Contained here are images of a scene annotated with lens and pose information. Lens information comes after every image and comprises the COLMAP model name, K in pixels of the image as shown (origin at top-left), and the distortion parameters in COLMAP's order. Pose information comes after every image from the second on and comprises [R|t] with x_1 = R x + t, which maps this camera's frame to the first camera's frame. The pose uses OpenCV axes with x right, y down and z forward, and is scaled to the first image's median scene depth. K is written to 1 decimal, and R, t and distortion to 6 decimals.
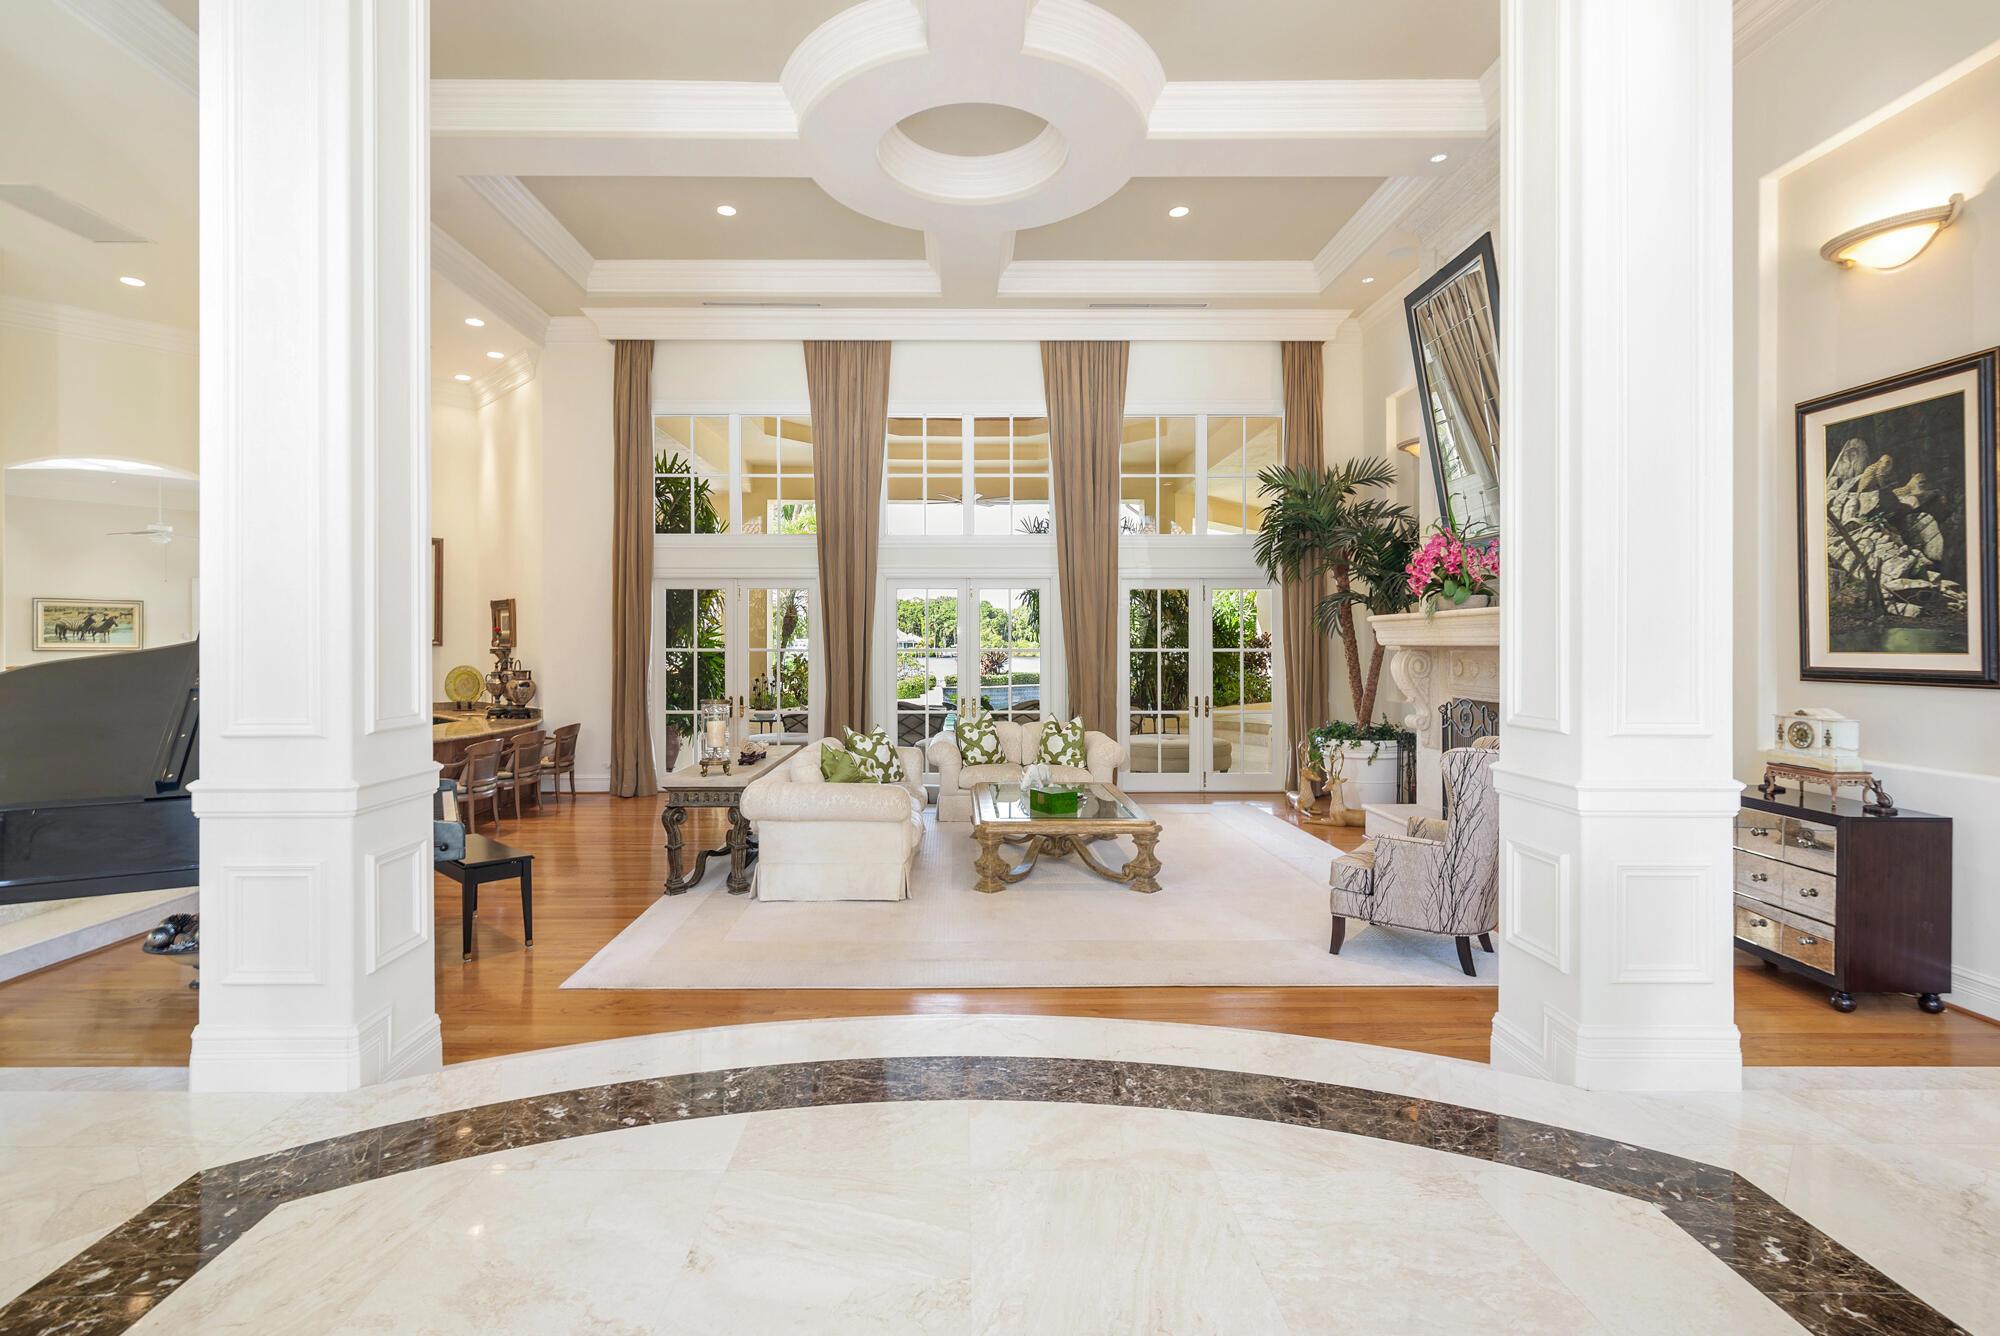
lens RADIAL K [[814.2, 0, 959.1], [0, 814.2, 667.0], [0, 0, 1]] dist [-0.001274, -0.000043]
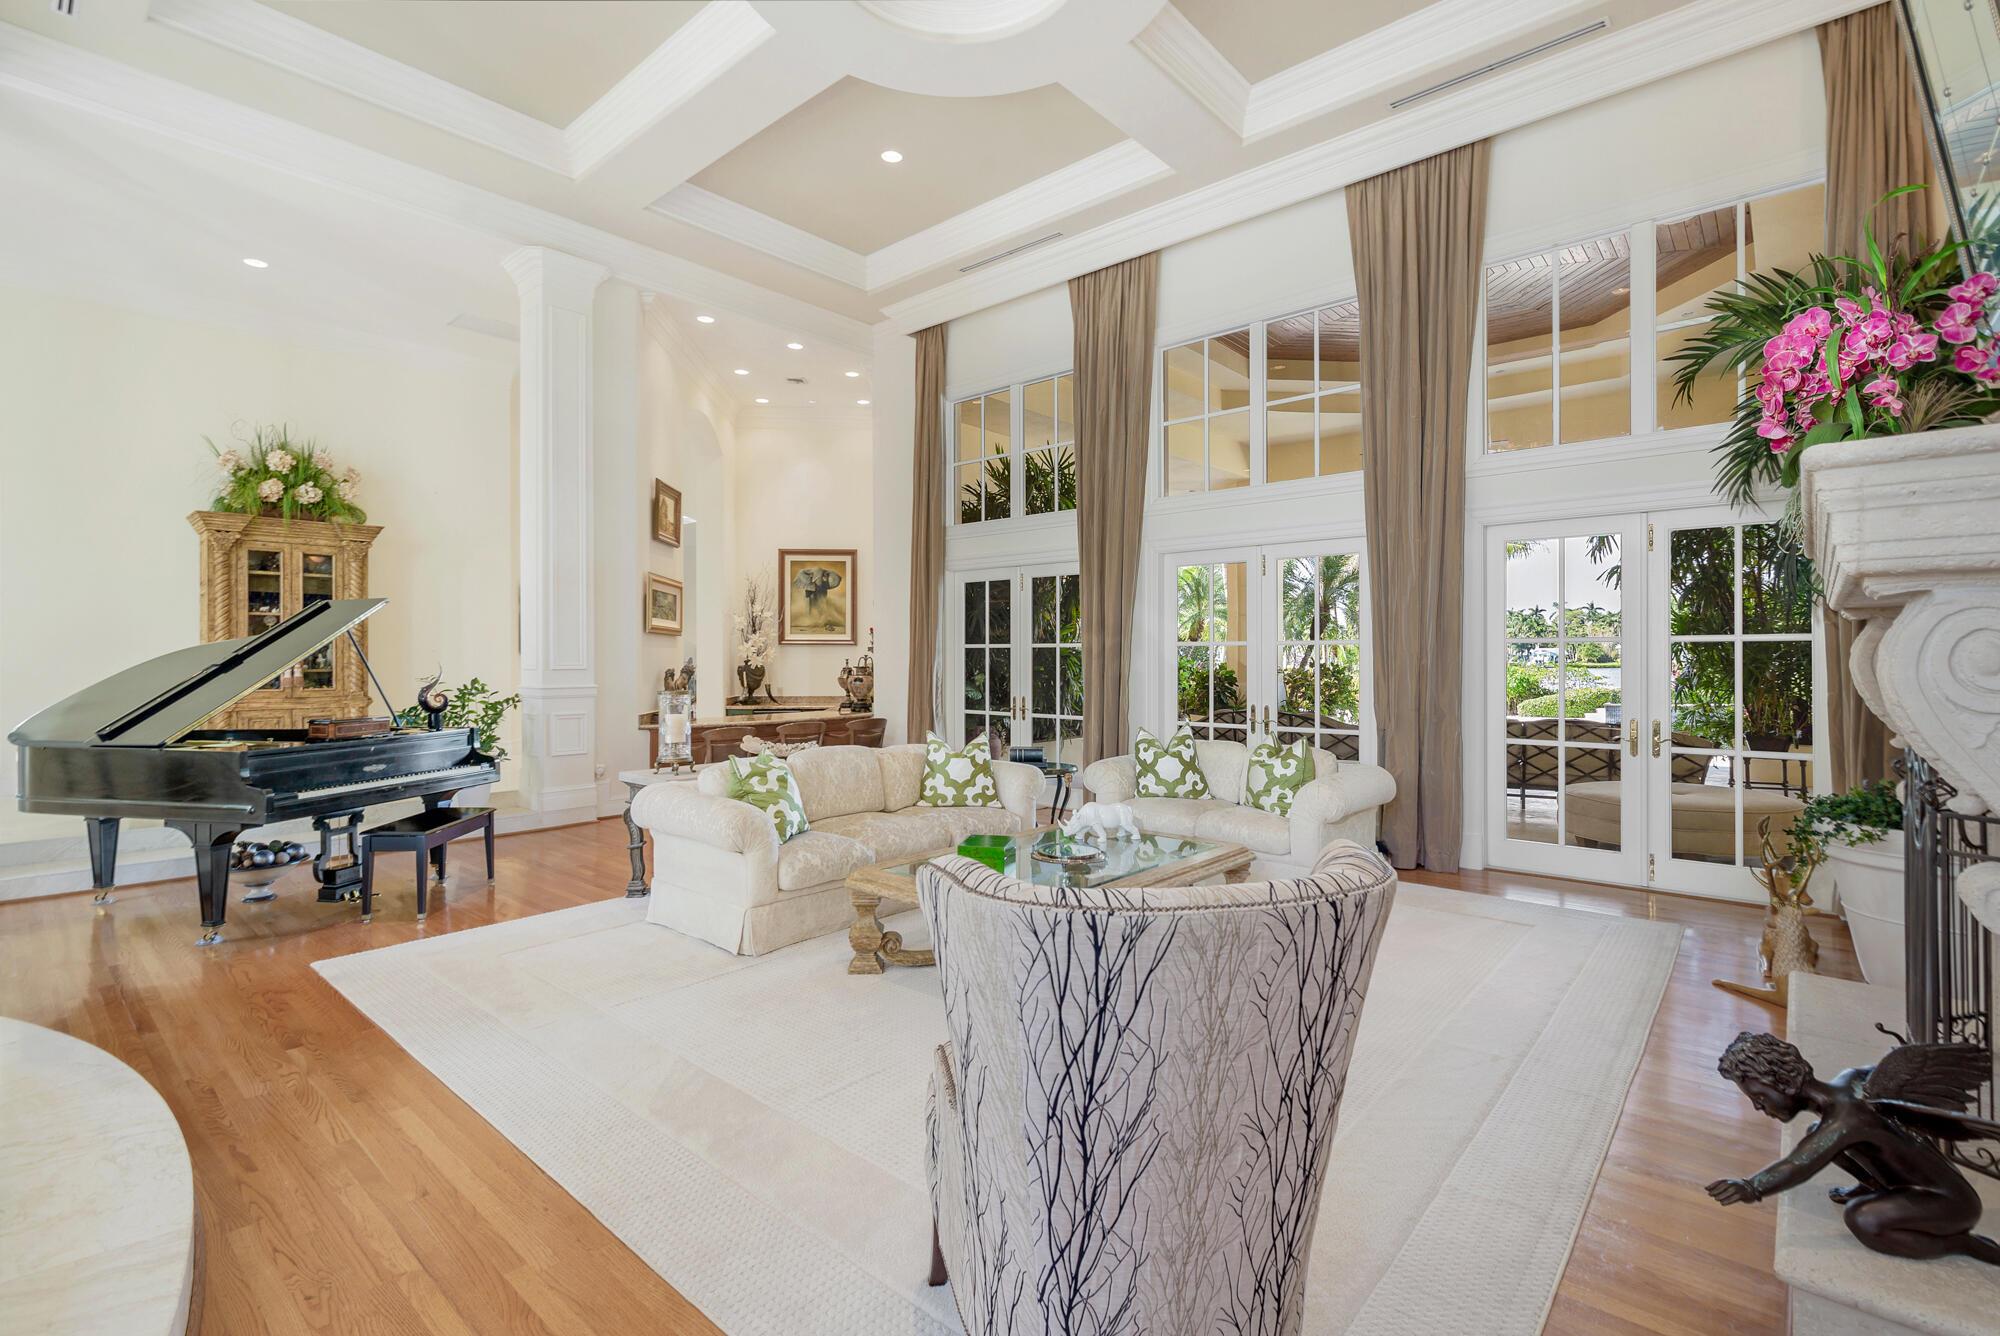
lens RADIAL K [[907.2, 0, 1003.5], [0, 907.2, 666.2], [0, 0, 1]] dist [-0.002000, -0.000207]
pose [[0.753384, 0.007796, -0.657535, 0.395042], [-0.007366, 0.999967, 0.003416, -0.000111], [0.657540, 0.002270, 0.753417, 0.249476]]
